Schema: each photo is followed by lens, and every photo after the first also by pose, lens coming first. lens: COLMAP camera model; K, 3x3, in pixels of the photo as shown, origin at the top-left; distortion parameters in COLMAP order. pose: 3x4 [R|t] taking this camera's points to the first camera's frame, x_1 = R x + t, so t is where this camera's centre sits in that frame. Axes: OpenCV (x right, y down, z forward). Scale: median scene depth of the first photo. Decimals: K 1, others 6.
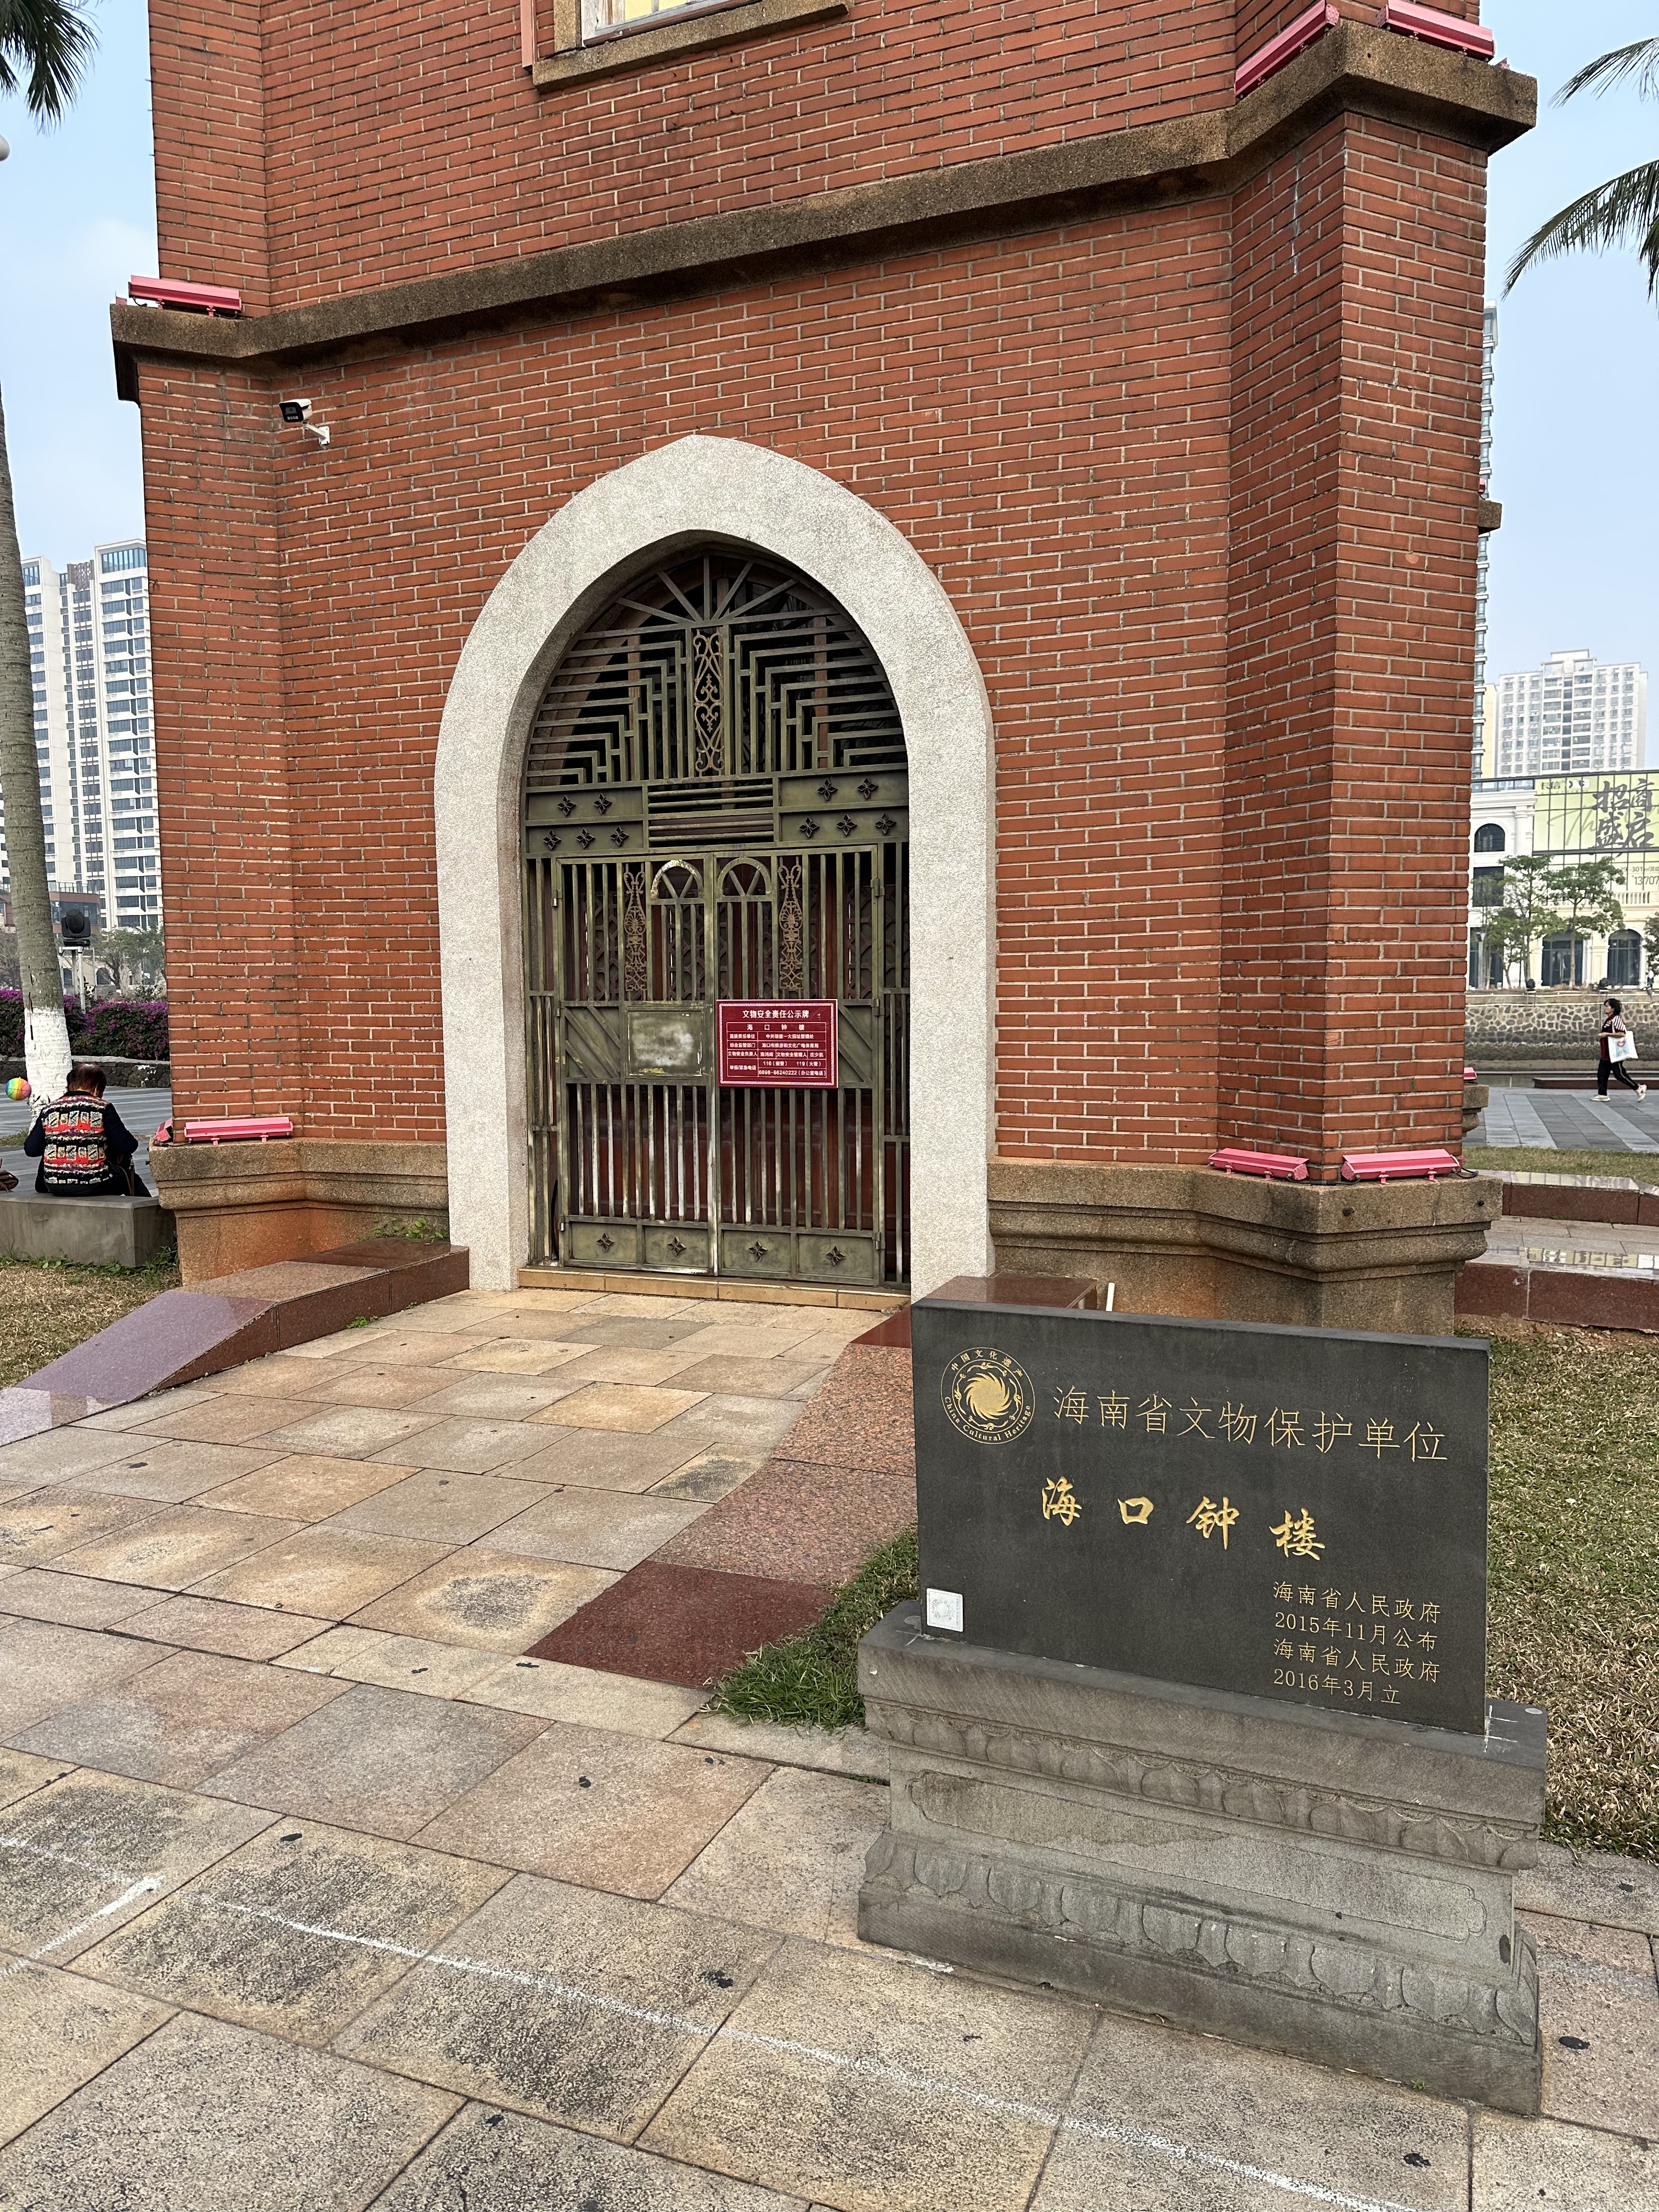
lens RADIAL K [[1542.5, 0, 829.5], [0, 1542.5, 1106.0], [0, 0, 1]] dist [0.095532, -0.003193]
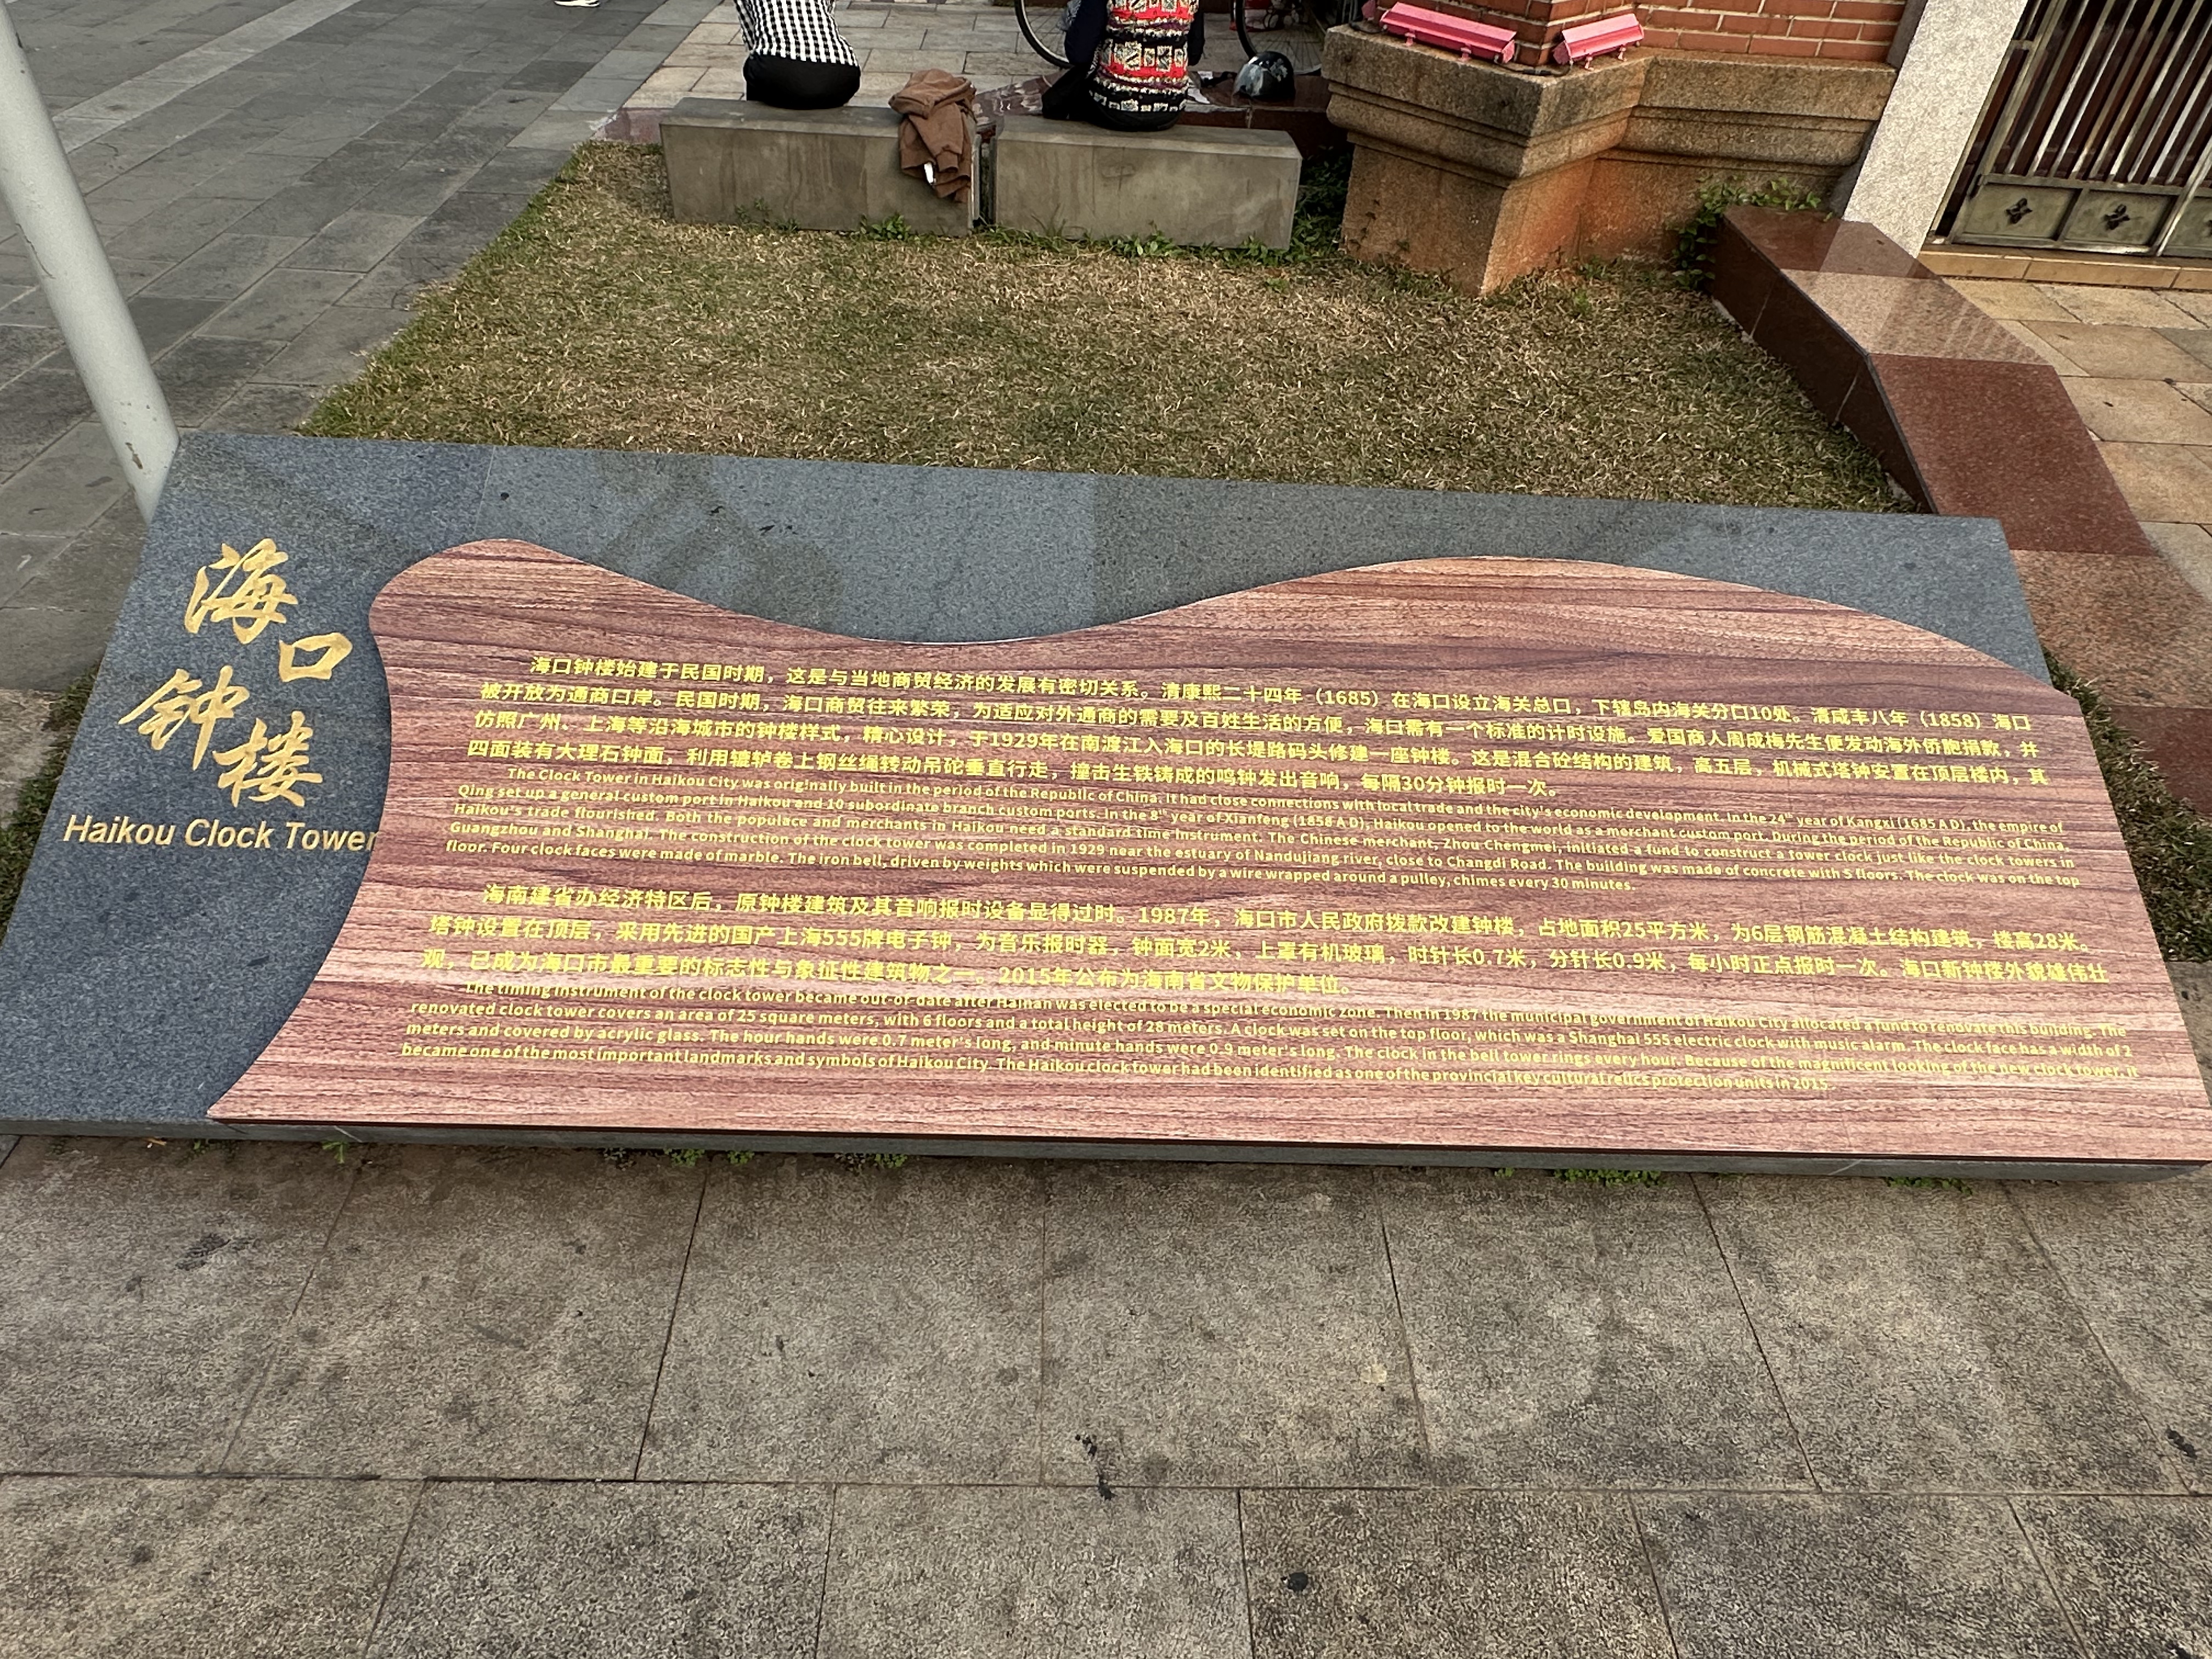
lens RADIAL K [[1390.9, 0, 1106.0], [0, 1390.9, 829.5], [0, 0, 1]] dist [-0.005376, -0.003586]
pose [[0.910714, -0.217939, 0.350859, -0.904484], [-0.040958, 0.797624, 0.601763, -0.066278], [-0.411001, -0.562405, 0.717481, 0.525838]]
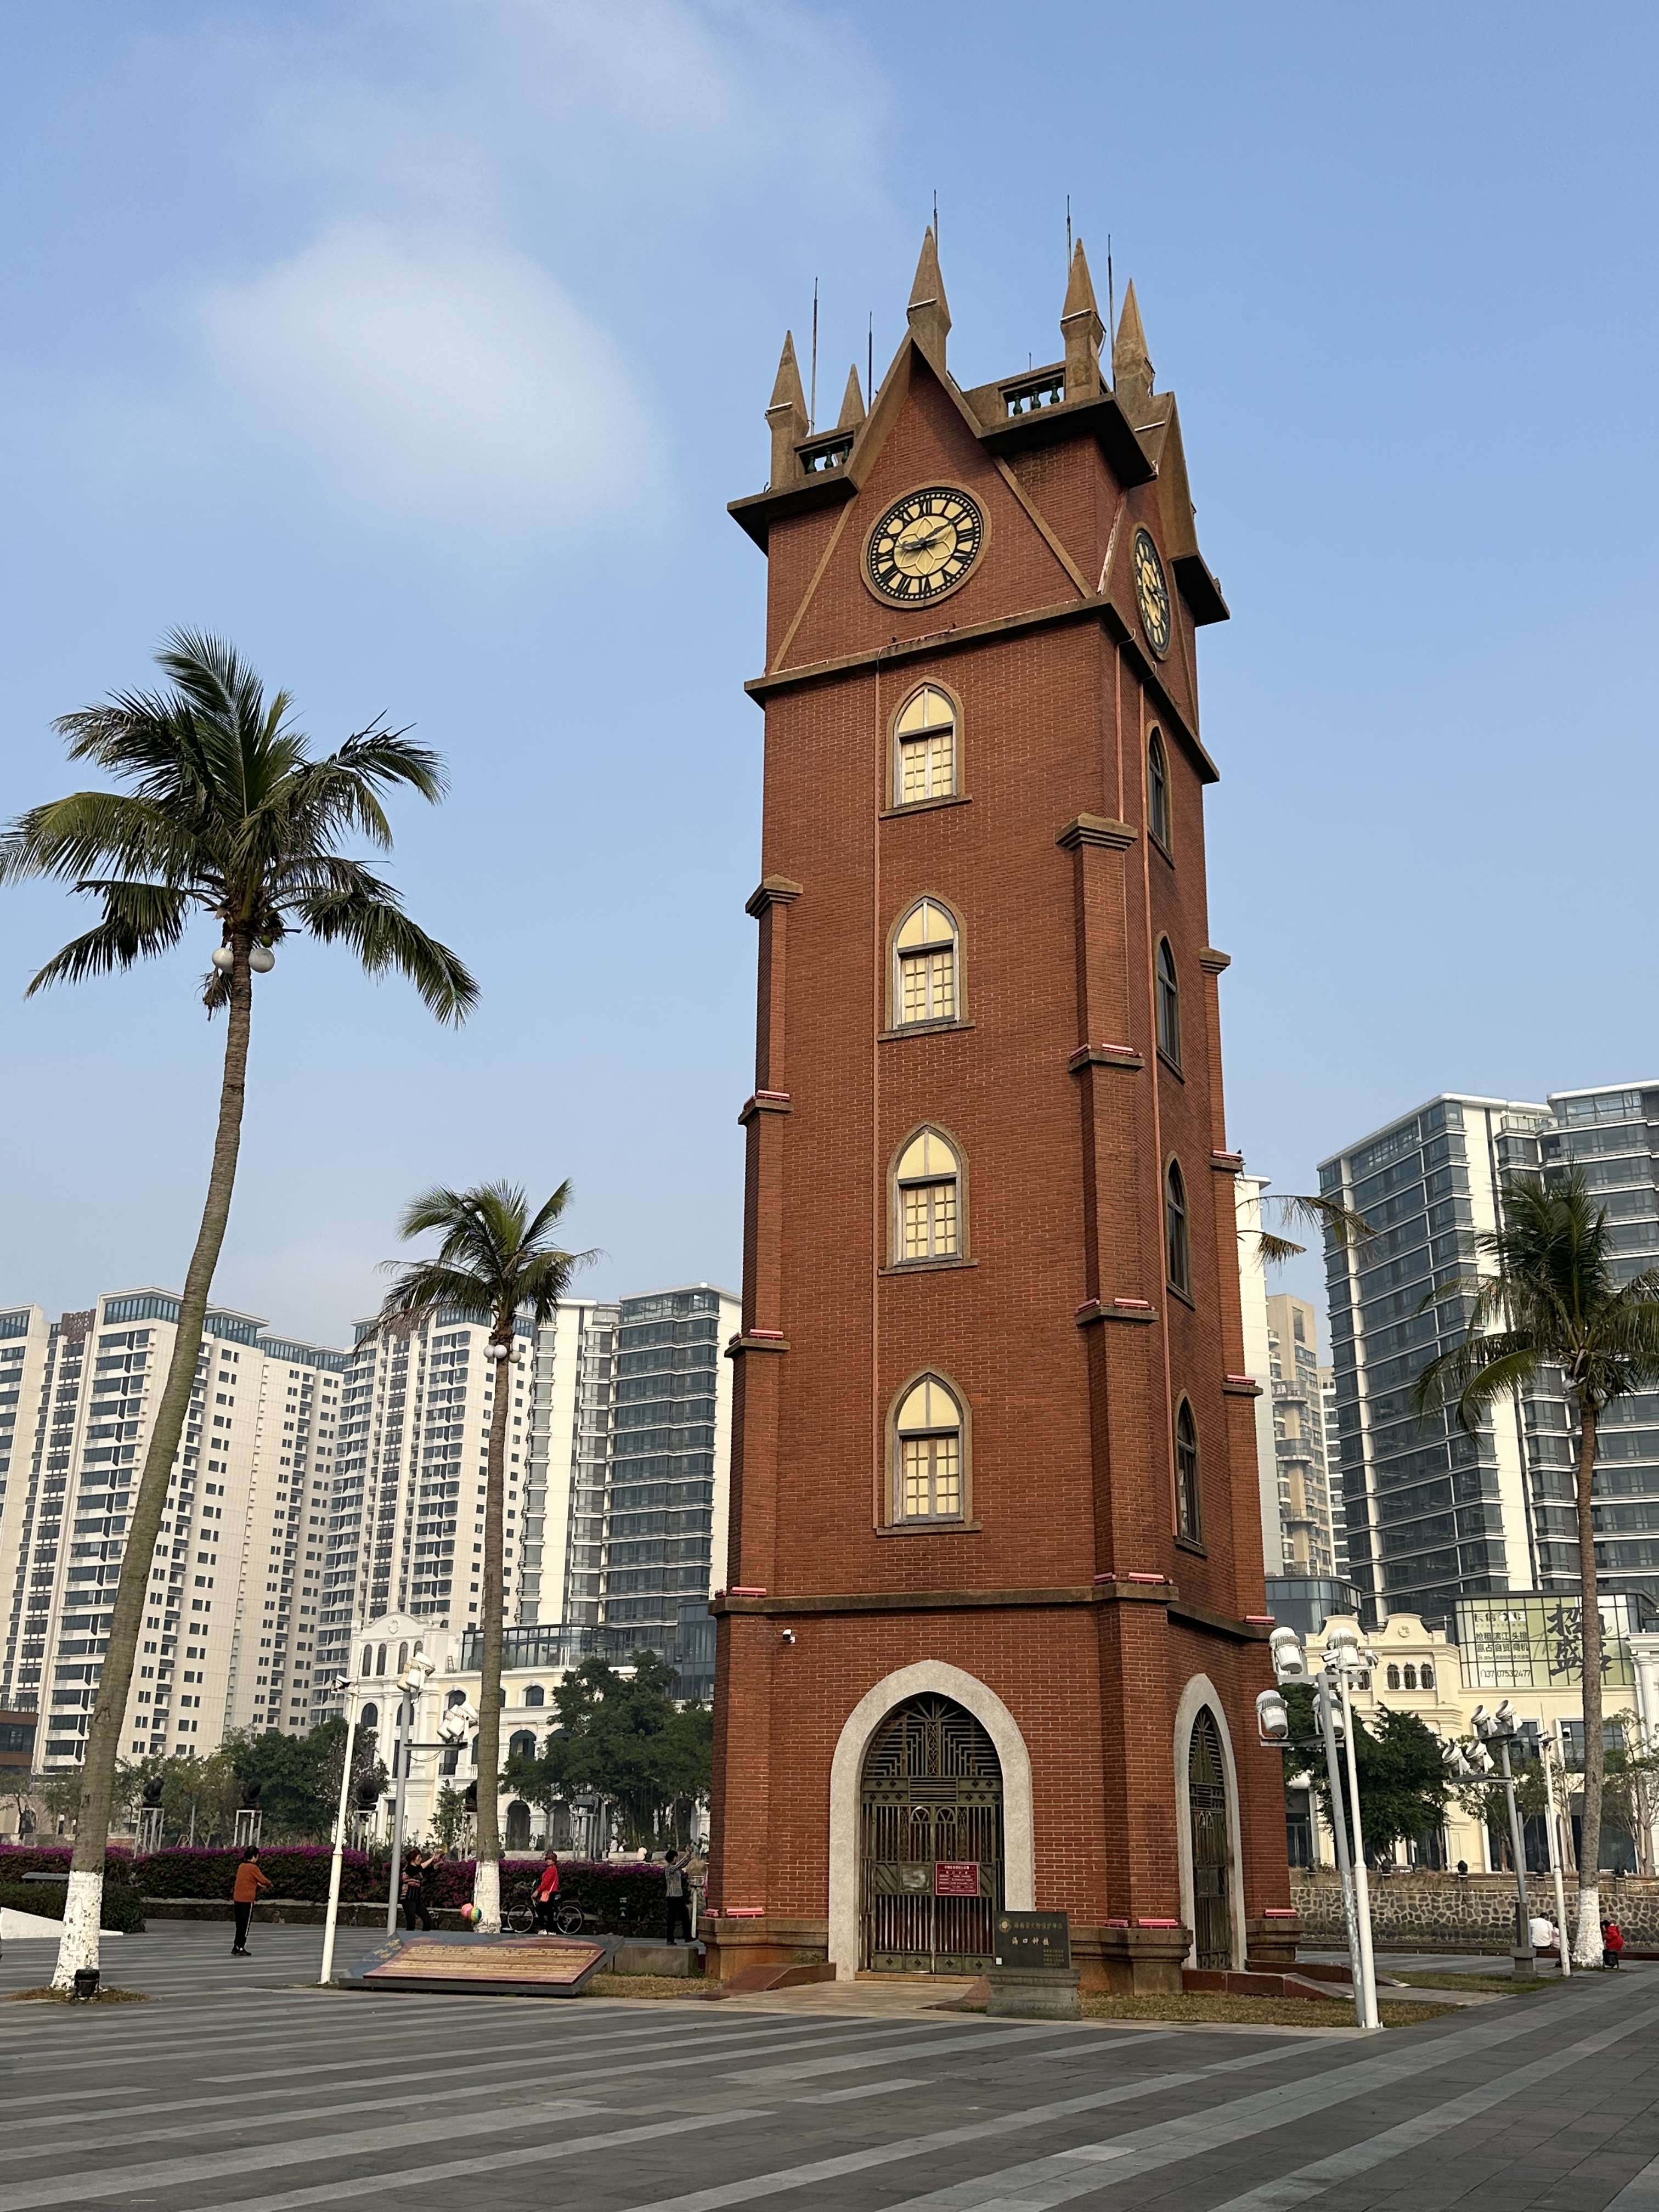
lens RADIAL K [[2111.9, 0, 829.5], [0, 2111.9, 1106.0], [0, 0, 1]] dist [0.154488, -0.345242]
pose [[0.998246, 0.002431, -0.059150, -0.037343], [-0.025877, 0.916571, -0.399033, 0.217981], [0.053245, 0.399864, 0.915027, -2.948009]]
